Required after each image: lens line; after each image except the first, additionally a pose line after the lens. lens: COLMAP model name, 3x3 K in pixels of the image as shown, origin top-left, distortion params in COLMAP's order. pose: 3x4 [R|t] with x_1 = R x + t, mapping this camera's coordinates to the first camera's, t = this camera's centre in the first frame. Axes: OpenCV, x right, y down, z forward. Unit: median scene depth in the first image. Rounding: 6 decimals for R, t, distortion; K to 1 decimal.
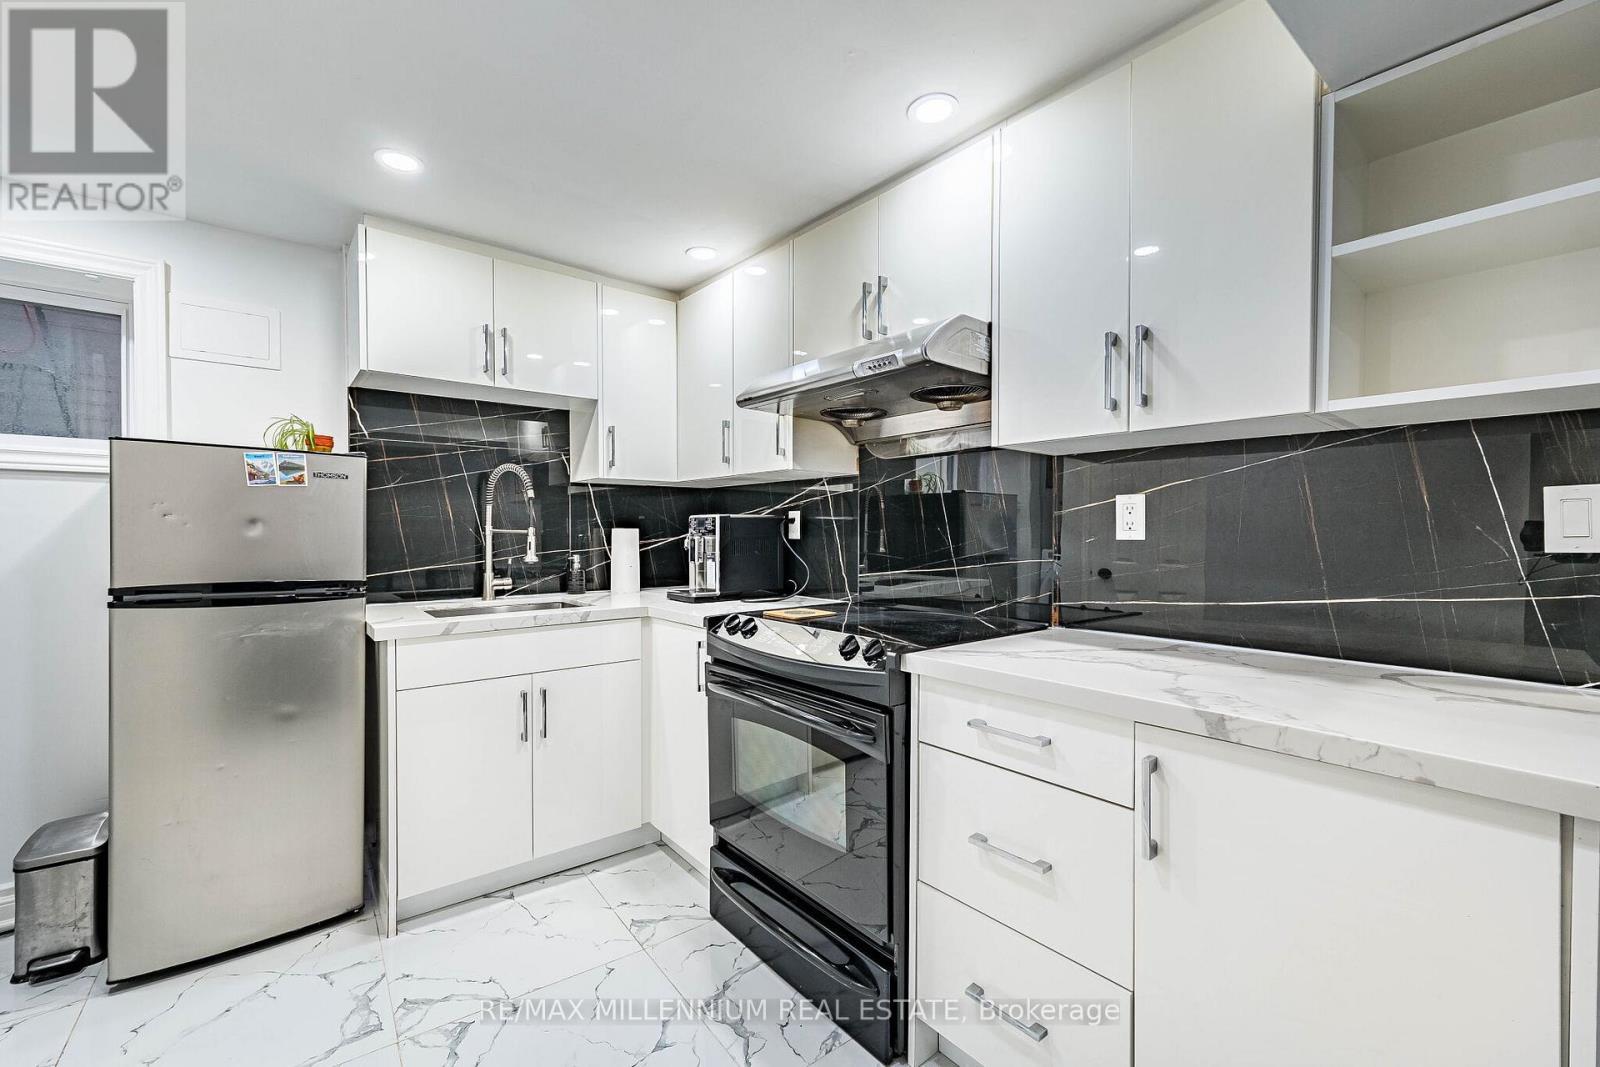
lens RADIAL K [[662.4, 0, 793.4], [0, 662.4, 544.8], [0, 0, 1]] dist [-0.000417, 0.001070]
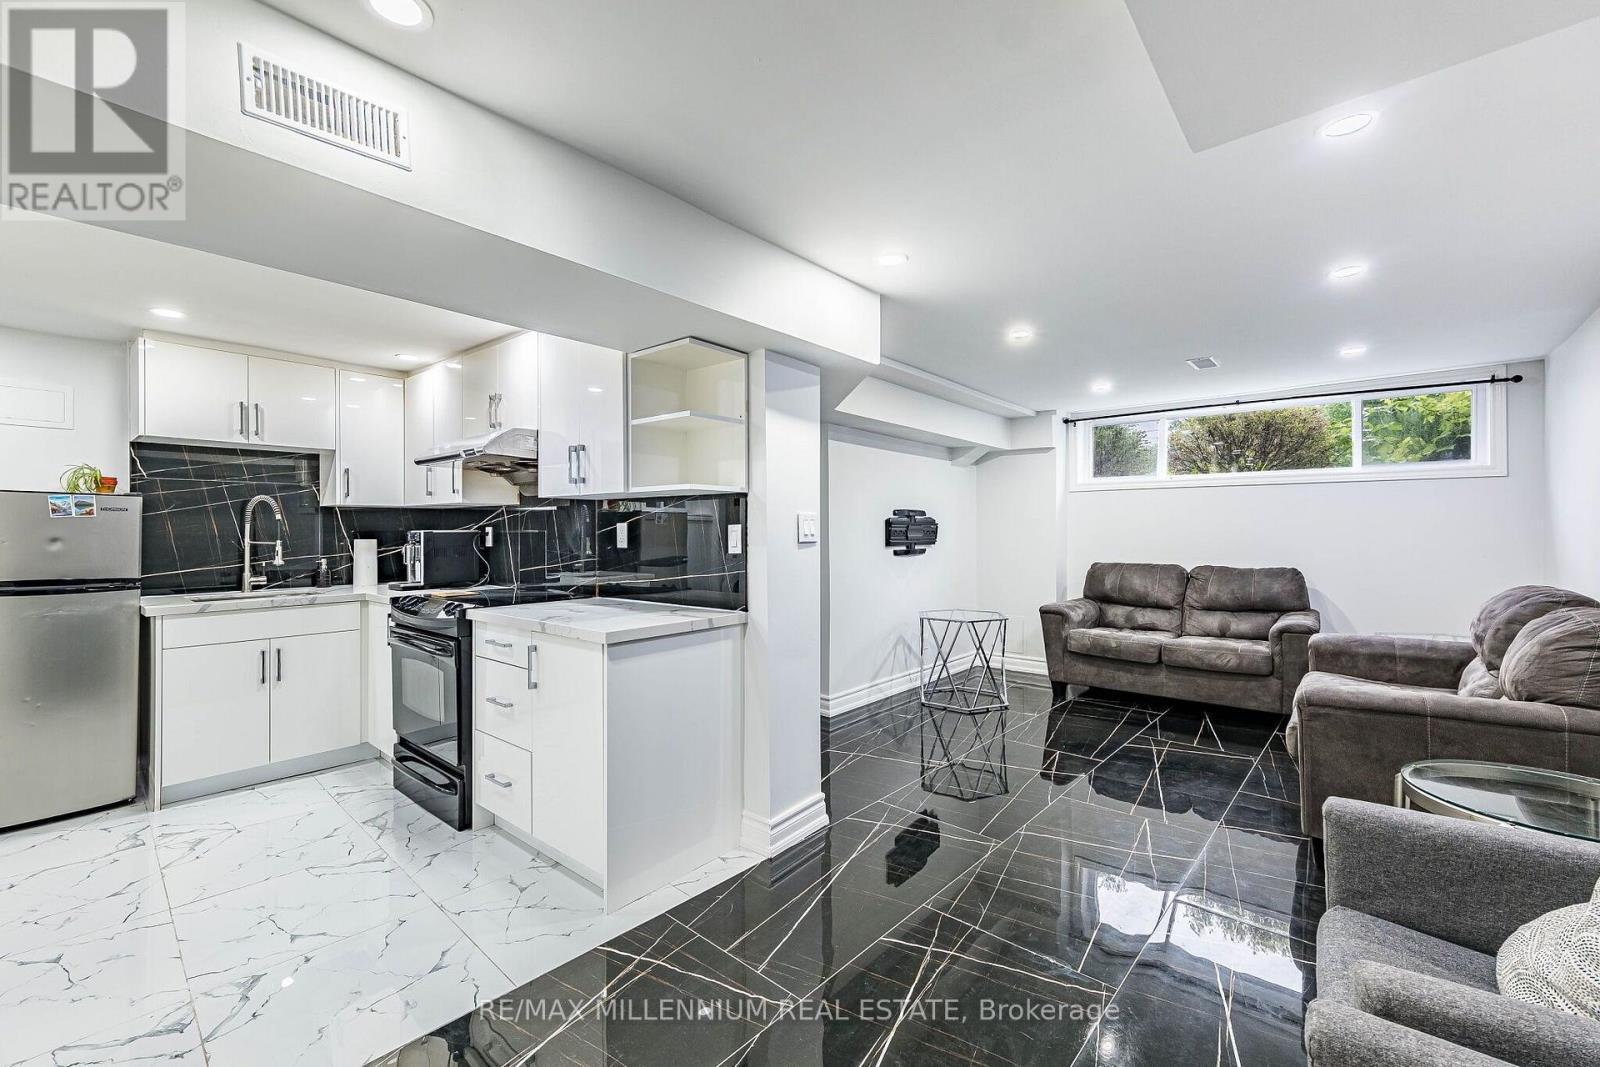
lens RADIAL K [[662.4, 0, 795.6], [0, 662.4, 529.9], [0, 0, 1]] dist [-0.000417, 0.001070]
pose [[0.982207, -0.003331, 0.187772, 0.519575], [0.007570, 0.999732, -0.021859, -0.010941], [-0.187649, 0.022892, 0.981969, -0.740386]]
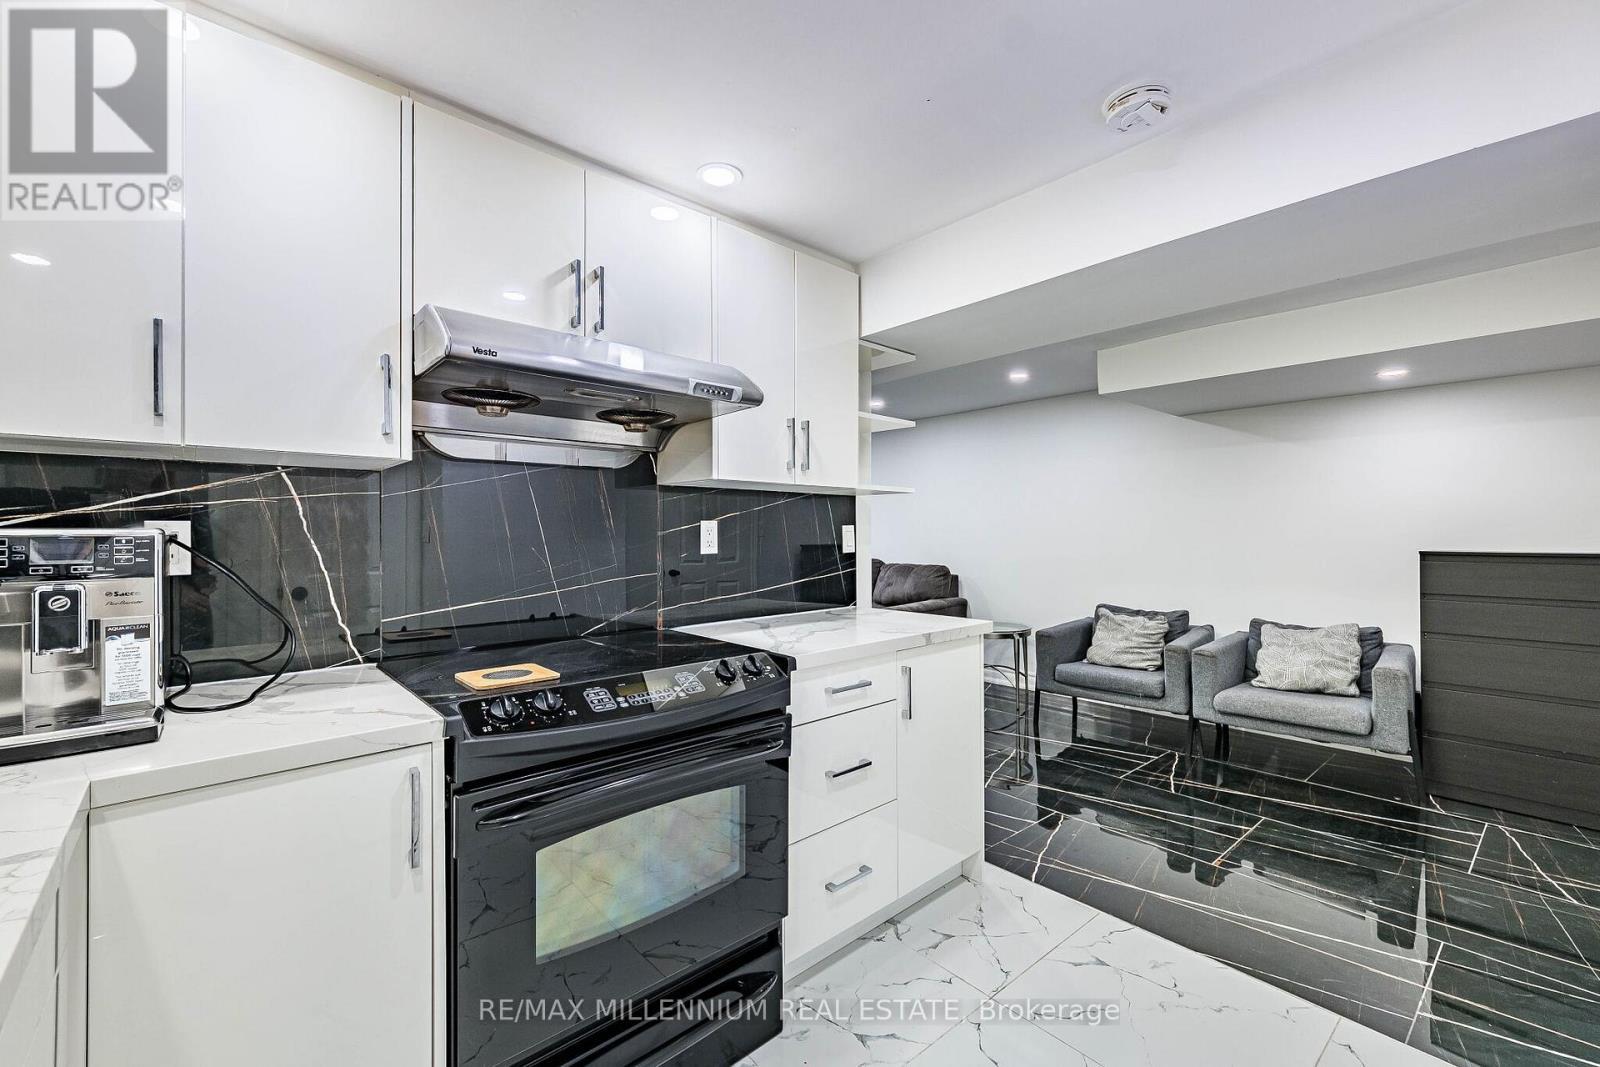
lens RADIAL K [[662.4, 0, 798.1], [0, 662.4, 528.0], [0, 0, 1]] dist [-0.000417, 0.001070]
pose [[-0.056690, 0.003739, 0.998385, -0.704237], [0.023033, 0.999732, -0.002436, -0.042856], [-0.998126, 0.022857, -0.056761, 0.728873]]
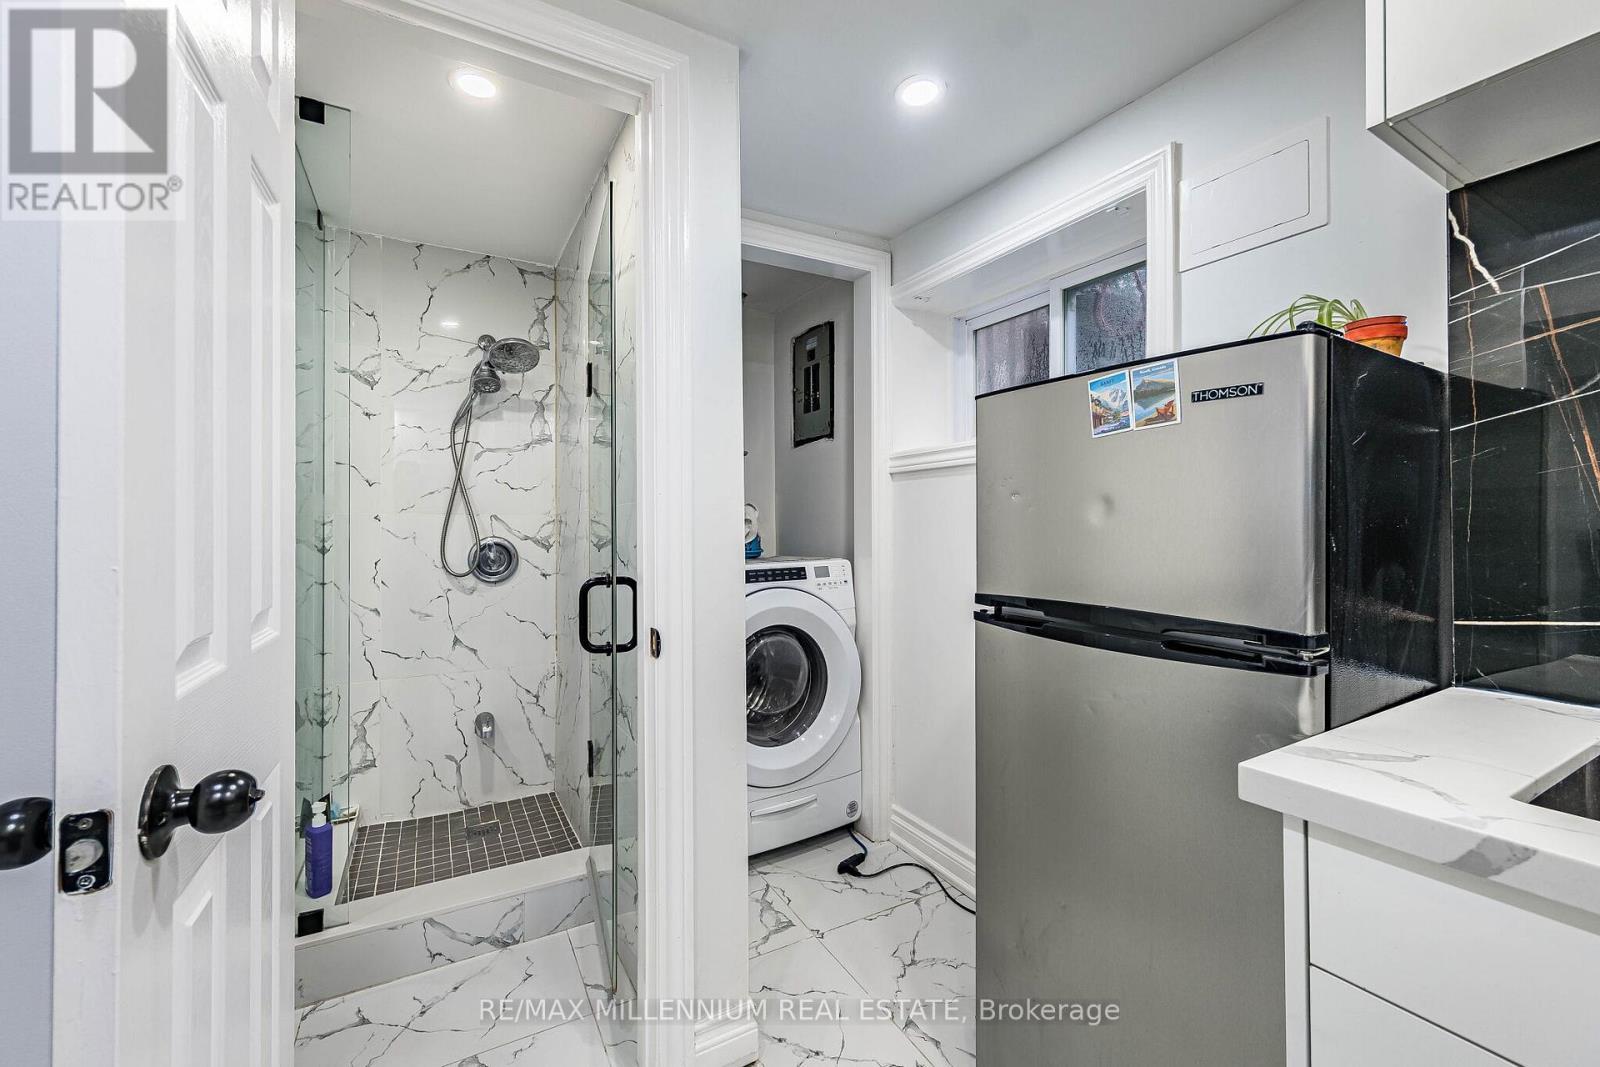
lens RADIAL K [[662.4, 0, 801.9], [0, 662.4, 520.1], [0, 0, 1]] dist [-0.000417, 0.001070]
pose [[-0.148446, -0.012791, -0.988838, -0.194628], [-0.020253, 0.999746, -0.009892, -0.006436], [0.988713, 0.018559, -0.148667, 0.734803]]
